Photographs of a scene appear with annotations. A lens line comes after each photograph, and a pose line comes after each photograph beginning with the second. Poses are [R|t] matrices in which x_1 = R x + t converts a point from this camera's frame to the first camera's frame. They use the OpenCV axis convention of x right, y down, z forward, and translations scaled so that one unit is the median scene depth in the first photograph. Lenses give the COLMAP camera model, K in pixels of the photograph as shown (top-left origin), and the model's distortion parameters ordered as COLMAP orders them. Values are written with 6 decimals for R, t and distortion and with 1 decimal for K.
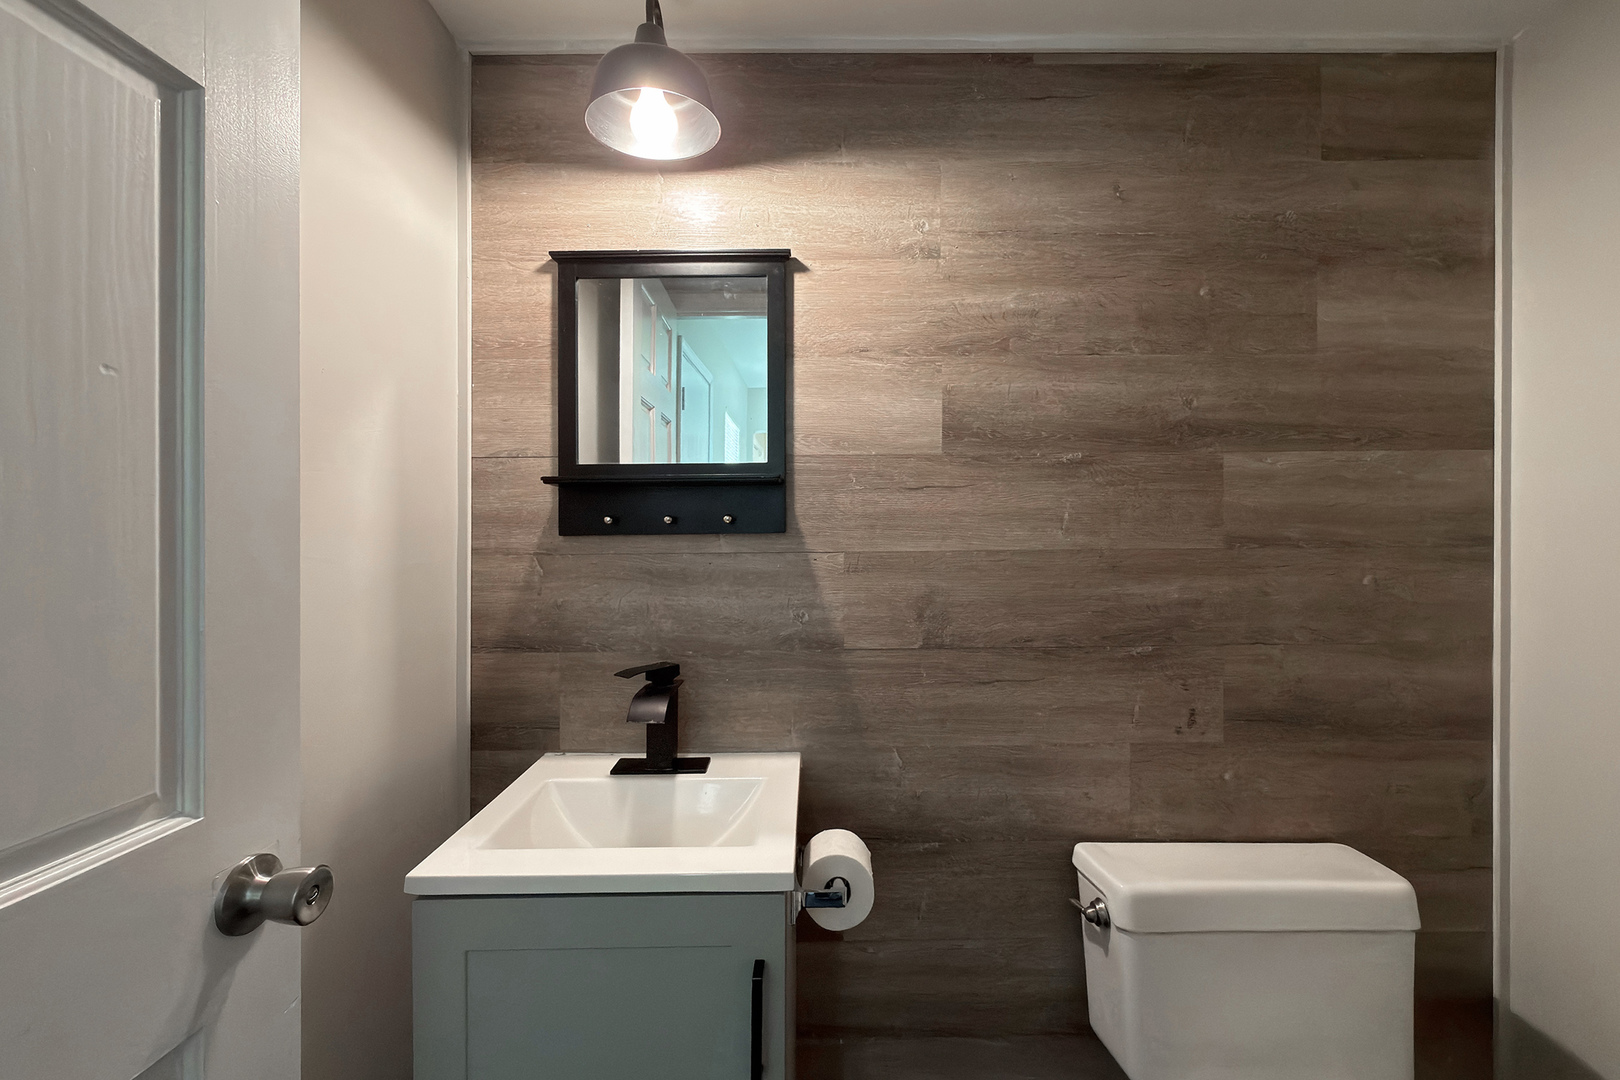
lens RADIAL K [[661.5, 0, 816.9], [0, 661.5, 543.7], [0, 0, 1]] dist [0.000854, -0.000151]
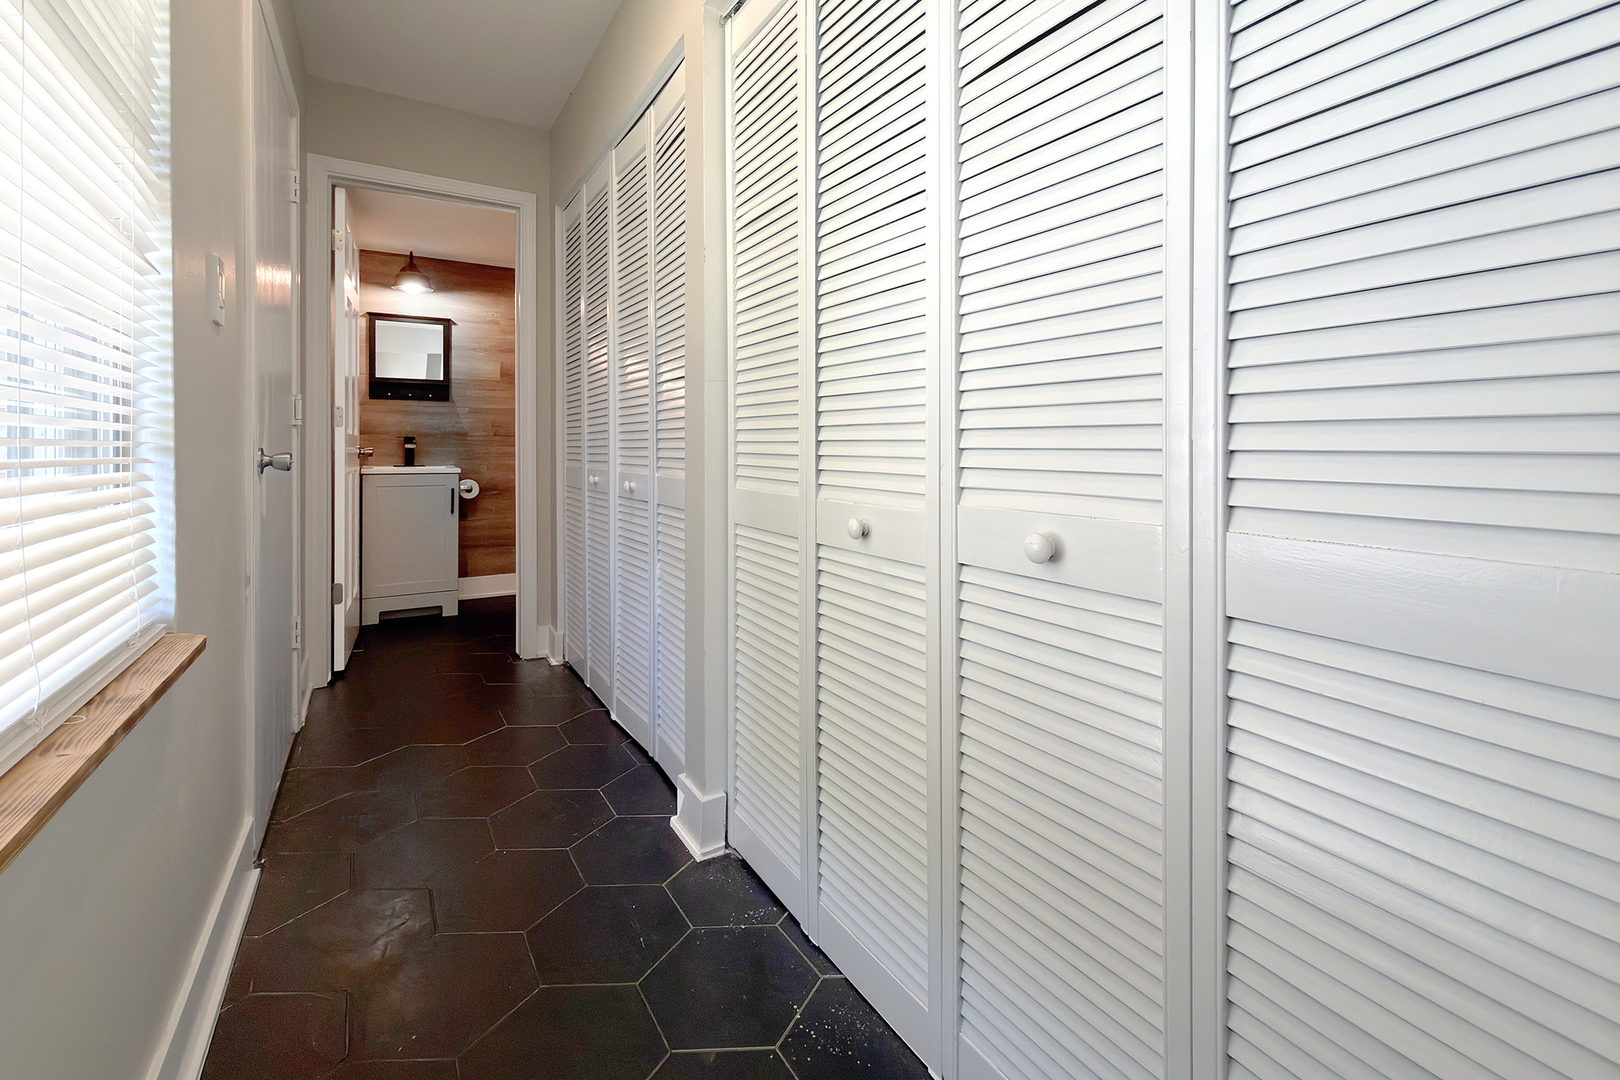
lens RADIAL K [[661.5, 0, 848.3], [0, 661.5, 445.7], [0, 0, 1]] dist [0.000854, -0.000151]
pose [[0.802495, 0.002162, 0.596655, -0.427545], [-0.004039, 0.999990, 0.001808, 0.199239], [-0.596646, -0.003861, 0.802496, -2.957701]]
